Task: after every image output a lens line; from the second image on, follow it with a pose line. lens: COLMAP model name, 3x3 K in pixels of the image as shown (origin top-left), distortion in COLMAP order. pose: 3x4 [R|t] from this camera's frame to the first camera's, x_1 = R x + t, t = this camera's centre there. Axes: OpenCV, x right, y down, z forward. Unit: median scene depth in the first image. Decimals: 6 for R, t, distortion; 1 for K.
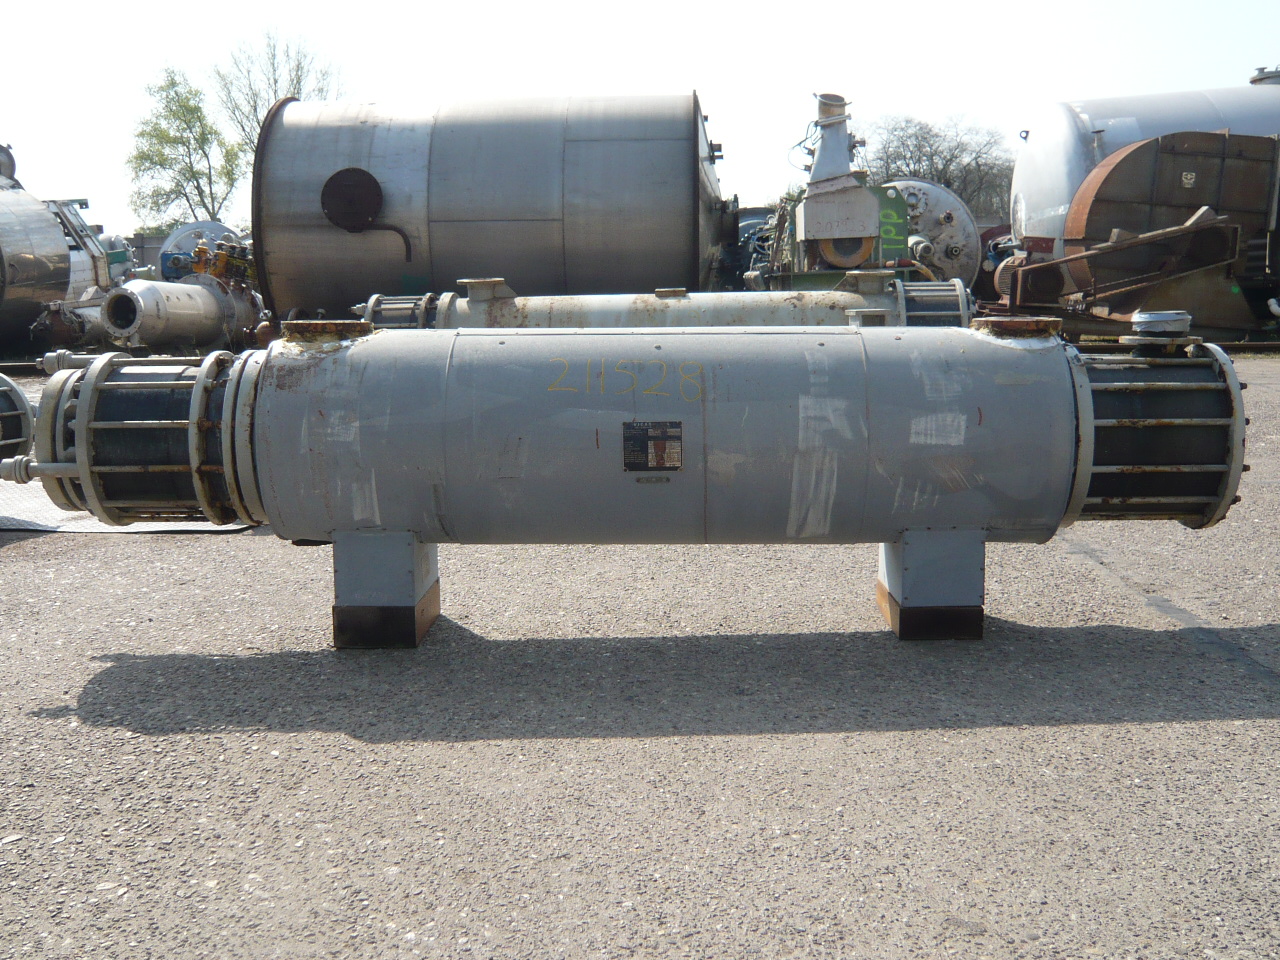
lens RADIAL K [[1274.2, 0, 652.5], [0, 1274.2, 481.1], [0, 0, 1]] dist [-0.087520, 0.000000]
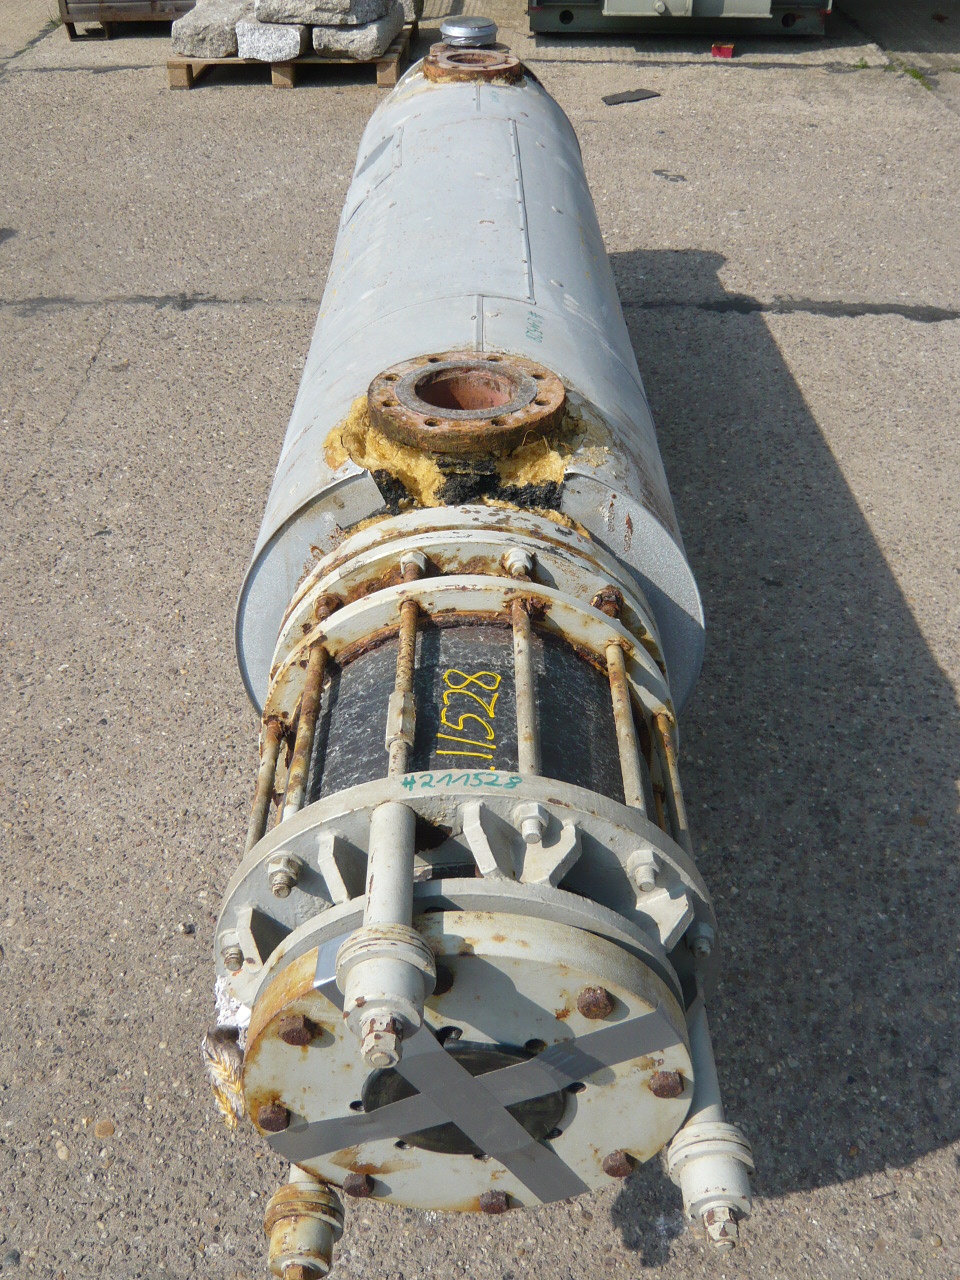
lens RADIAL K [[1244.5, 0, 469.8], [0, 1244.5, 616.7], [0, 0, 1]] dist [-0.083249, 0.000000]
pose [[-0.007339, -0.581423, 0.813568, -0.683934], [0.142075, 0.804730, 0.576389, -0.325126], [-0.989829, 0.119818, 0.076700, 1.018384]]
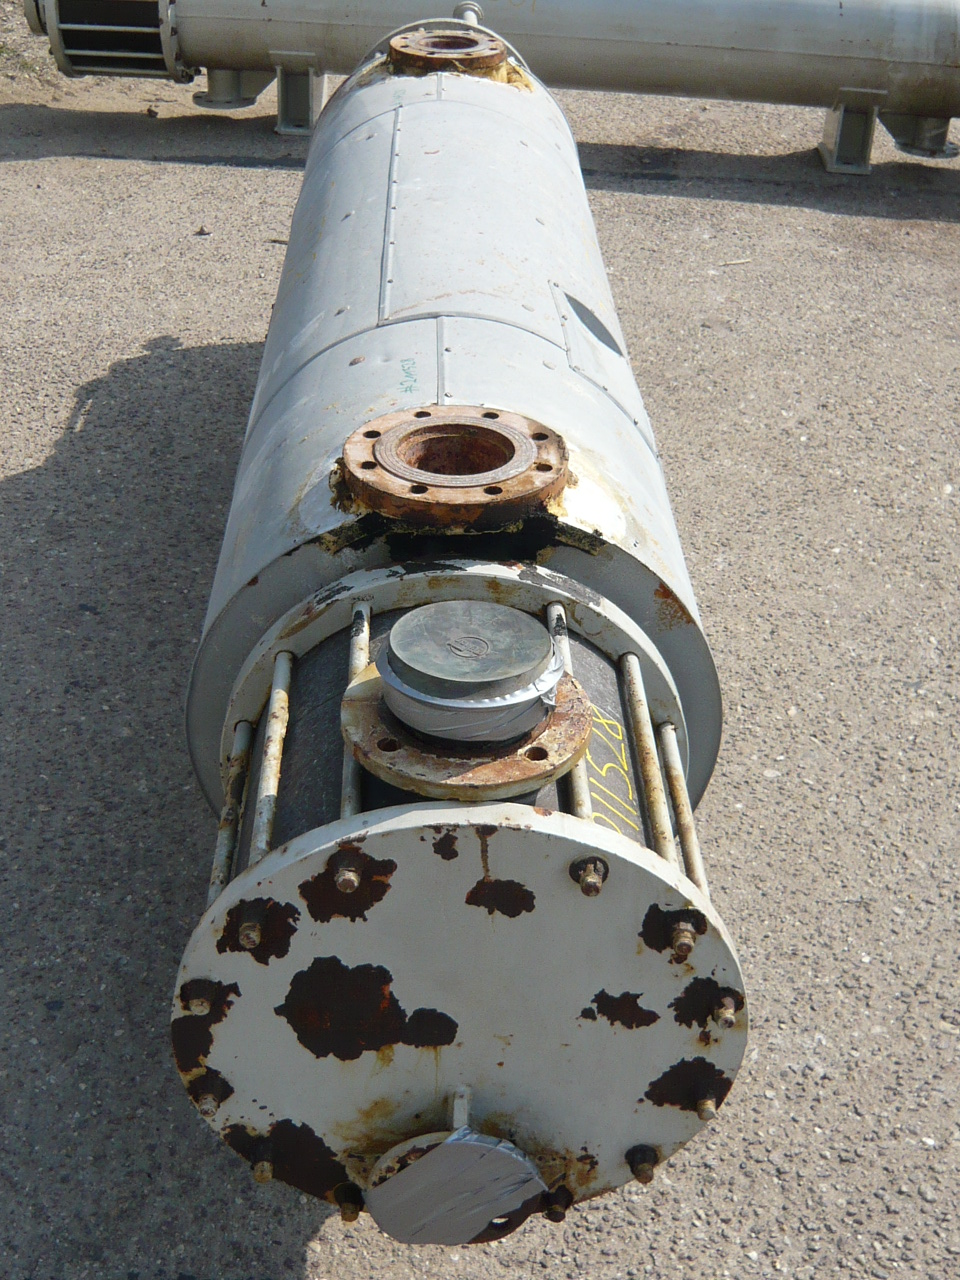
lens RADIAL K [[1642.8, 0, 470.9], [0, 1642.8, 605.4], [0, 0, 1]] dist [-0.103915, 0.000000]
pose [[0.024089, 0.538281, -0.842421, 0.762213], [-0.170438, 0.832540, 0.527093, -0.371092], [0.985074, 0.130883, 0.111799, 0.991055]]
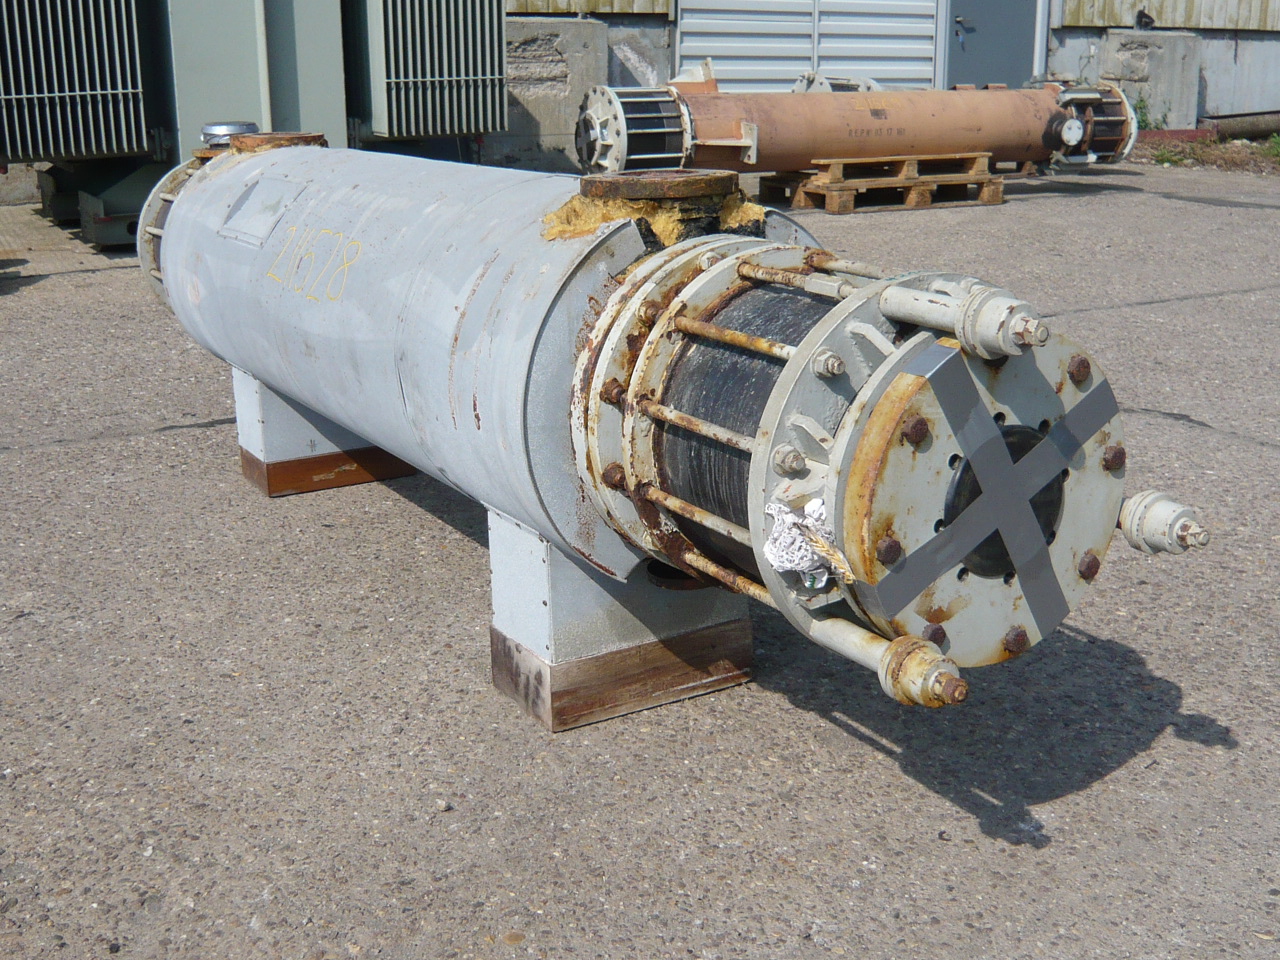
lens RADIAL K [[1528.6, 0, 644.8], [0, 1528.6, 475.6], [0, 0, 1]] dist [-0.096847, 0.000000]
pose [[-0.516628, -0.214412, 0.828929, -0.859559], [0.142899, 0.932966, 0.330385, -0.232288], [-0.844201, 0.289139, -0.451357, 1.396430]]
